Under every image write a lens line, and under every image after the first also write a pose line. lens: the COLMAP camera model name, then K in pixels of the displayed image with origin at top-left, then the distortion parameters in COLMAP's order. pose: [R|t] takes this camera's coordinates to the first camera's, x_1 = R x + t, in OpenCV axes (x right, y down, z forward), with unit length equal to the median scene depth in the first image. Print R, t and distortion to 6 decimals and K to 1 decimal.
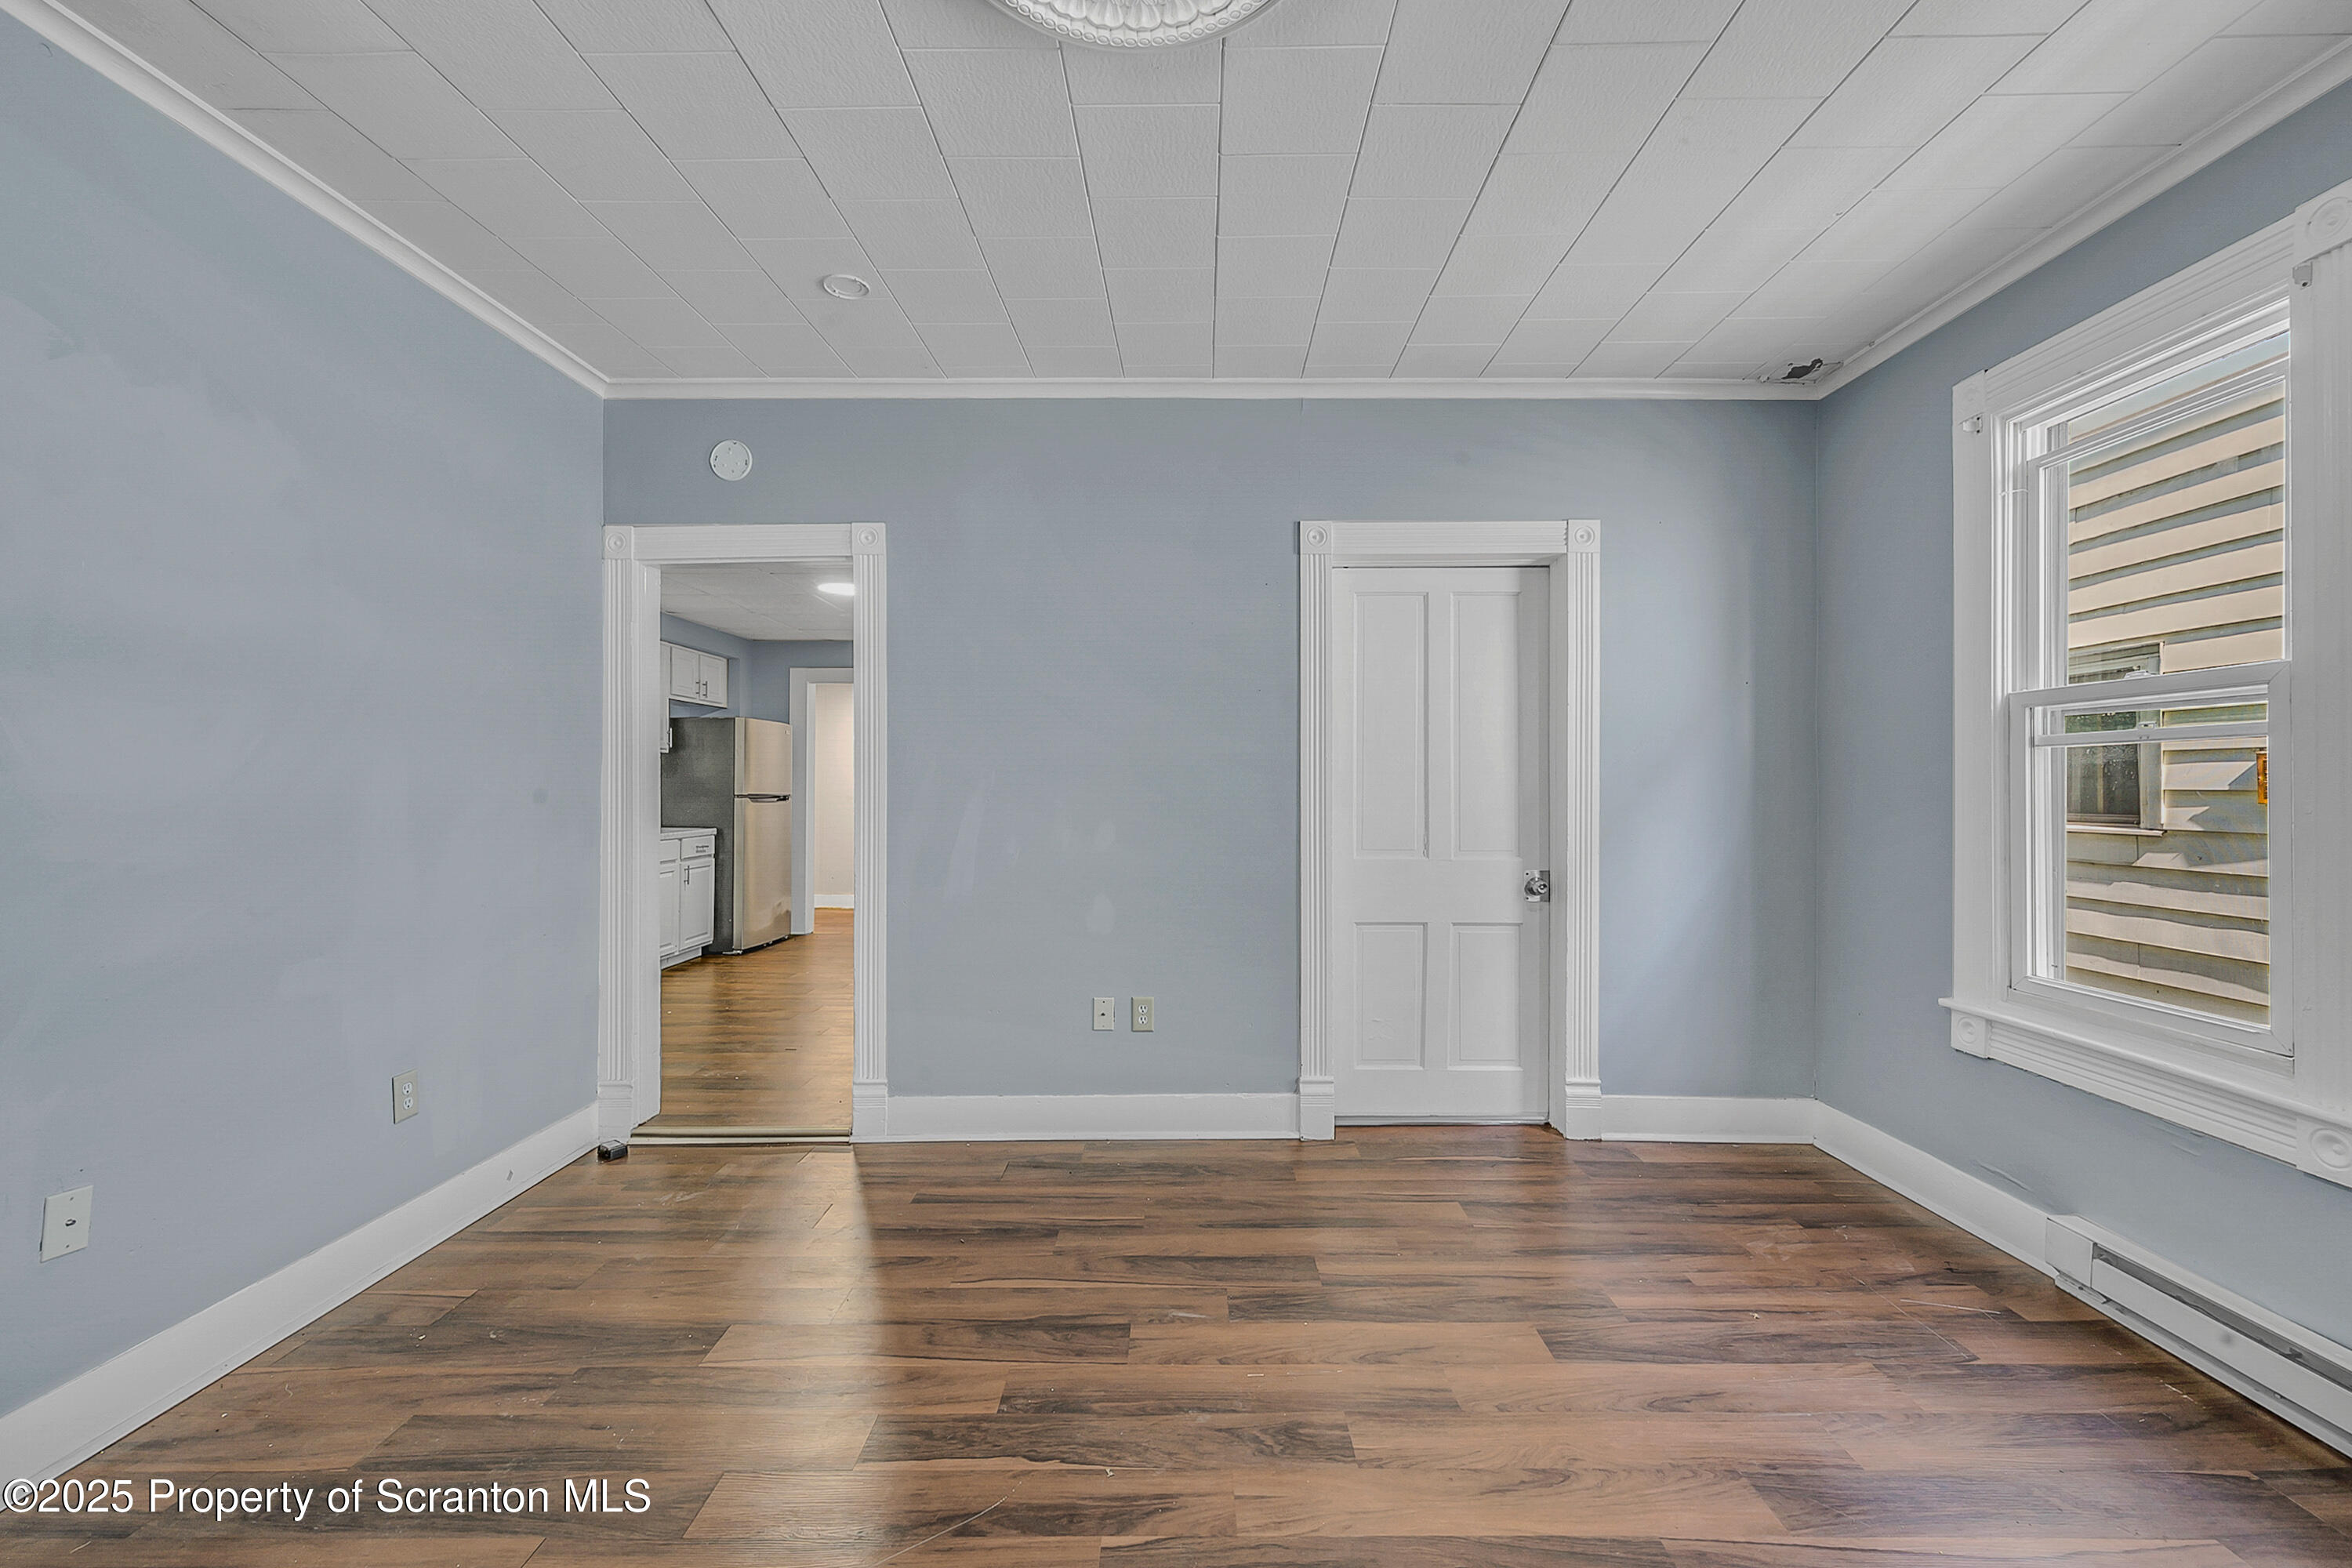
lens RADIAL K [[937.9, 0, 1176.0], [0, 937.9, 784.0], [0, 0, 1]] dist [-0.000077, 0.000164]
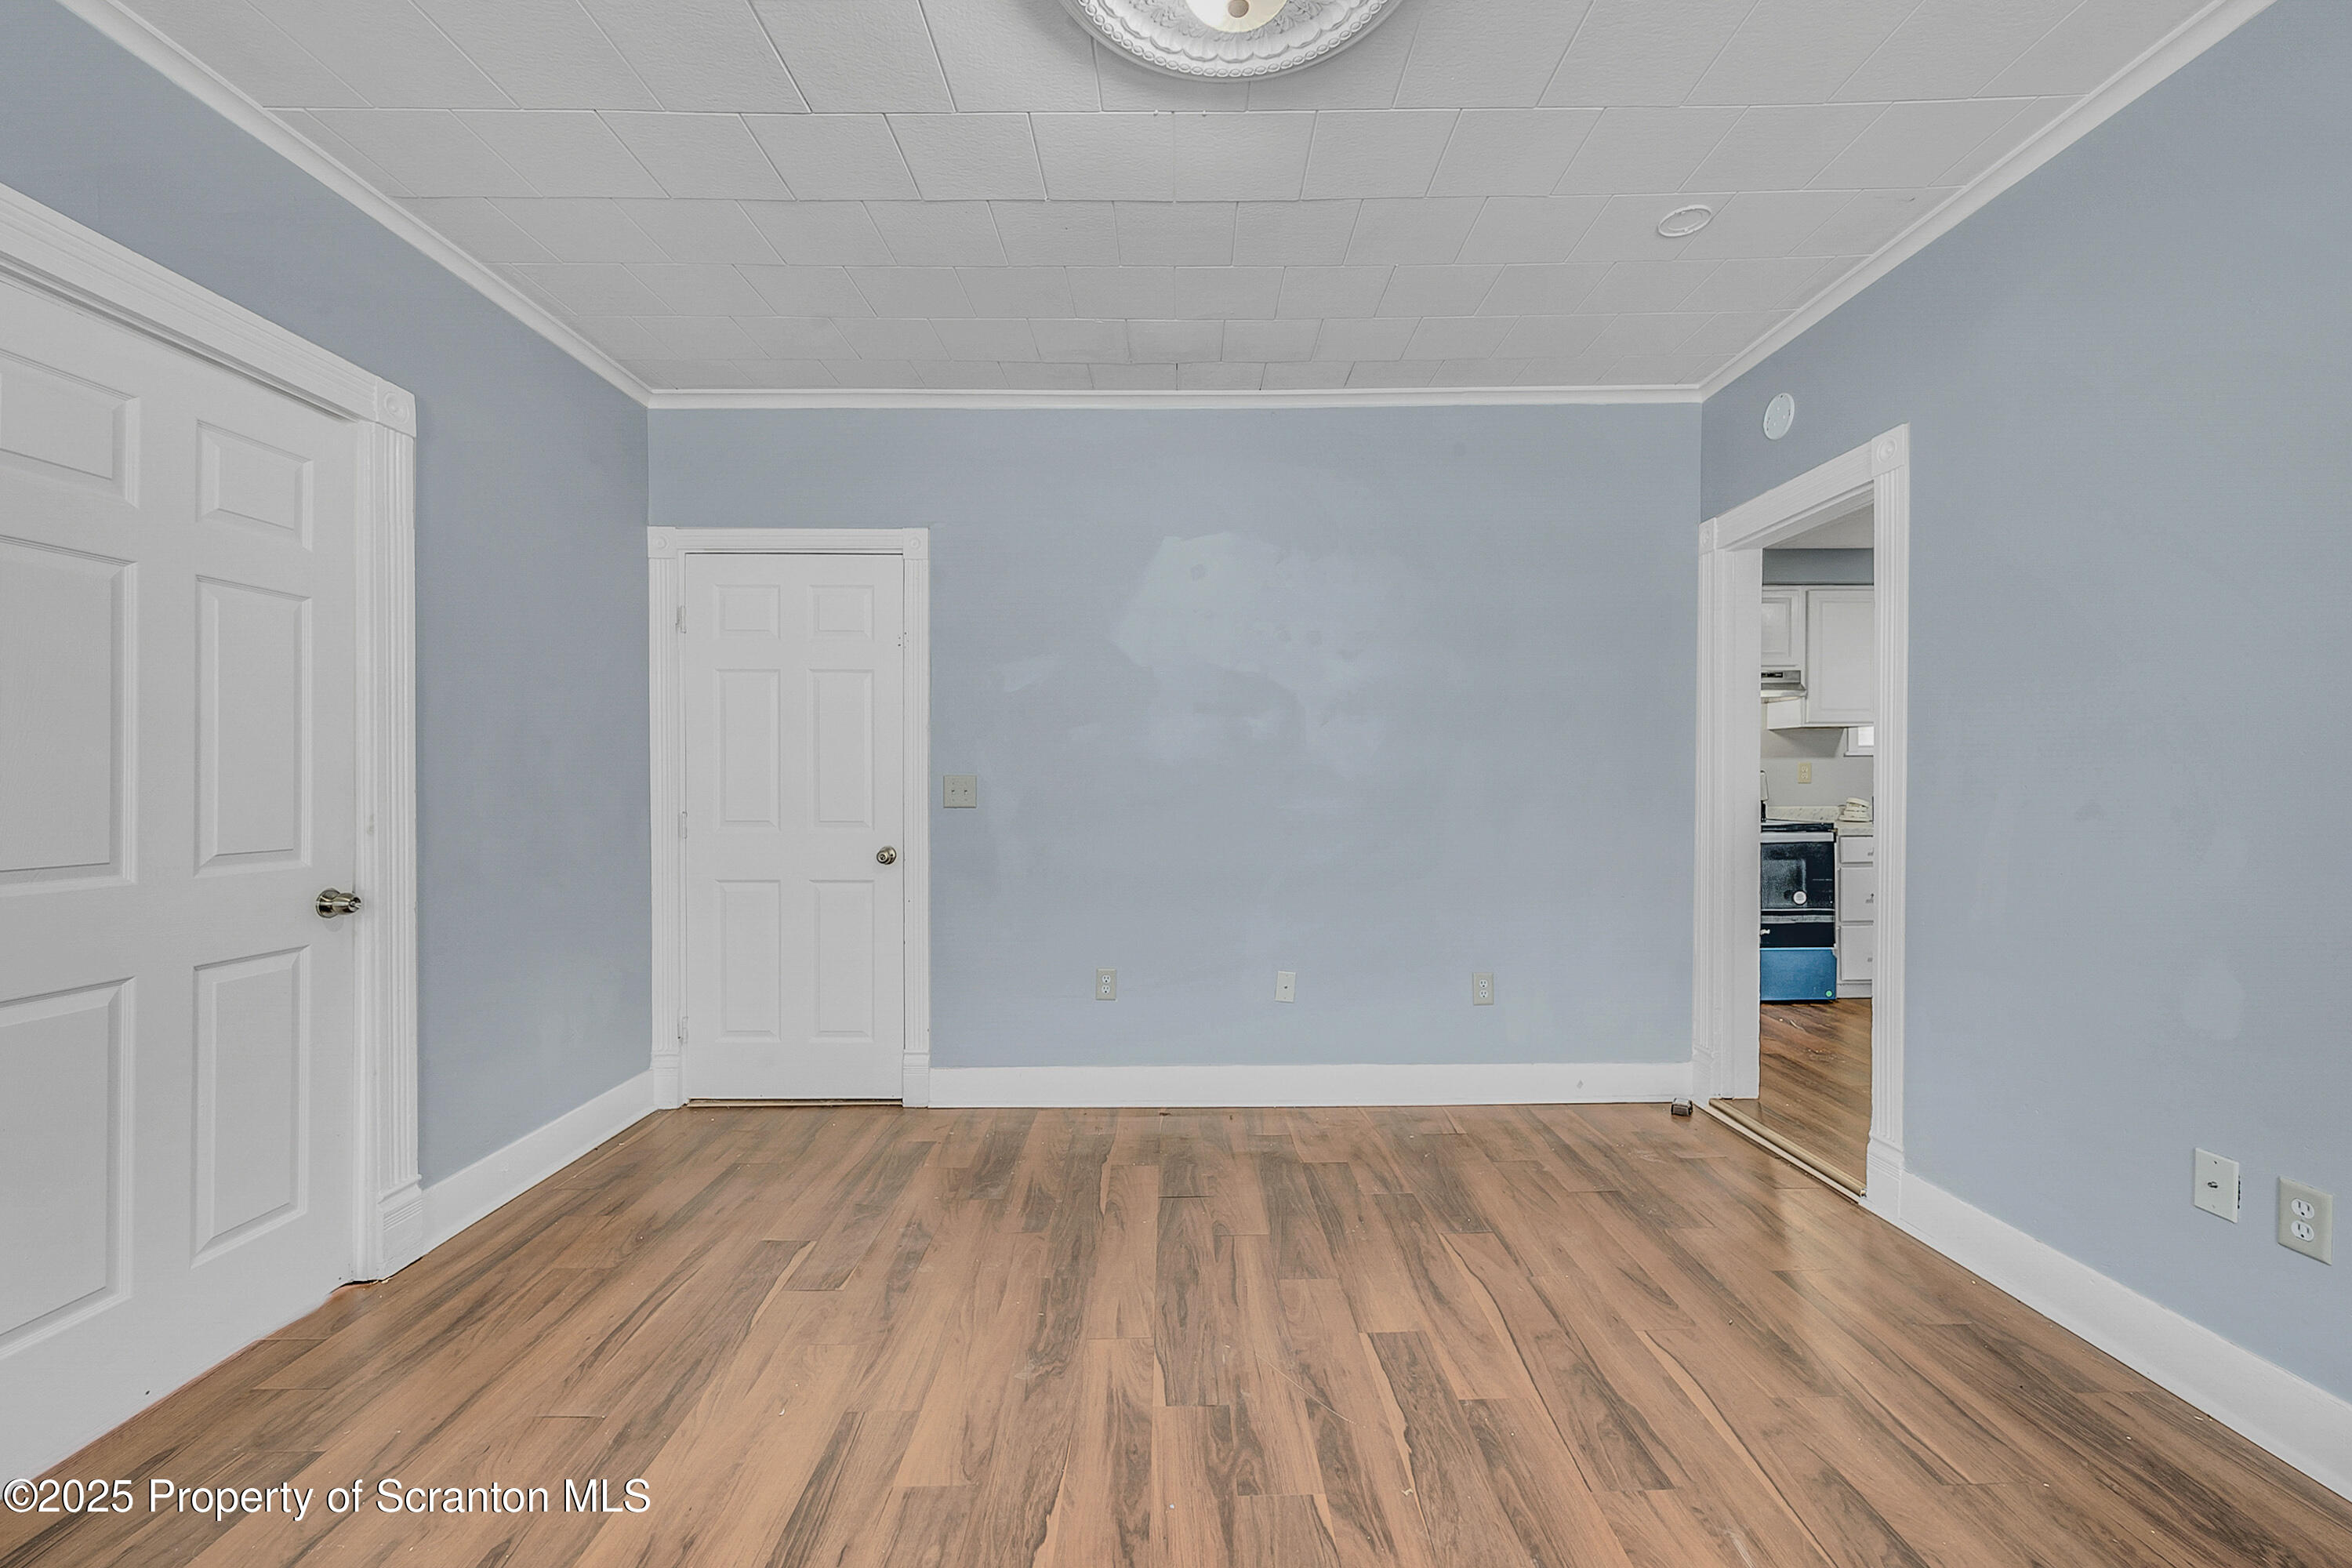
lens RADIAL K [[947.2, 0, 1182.5], [0, 947.2, 772.6], [0, 0, 1]] dist [-0.000049, 0.000034]
pose [[0.019576, -0.001823, -0.999807, 0.535734], [0.004880, 0.999987, -0.001728, 0.006950], [0.999796, -0.004846, 0.019585, 0.462729]]
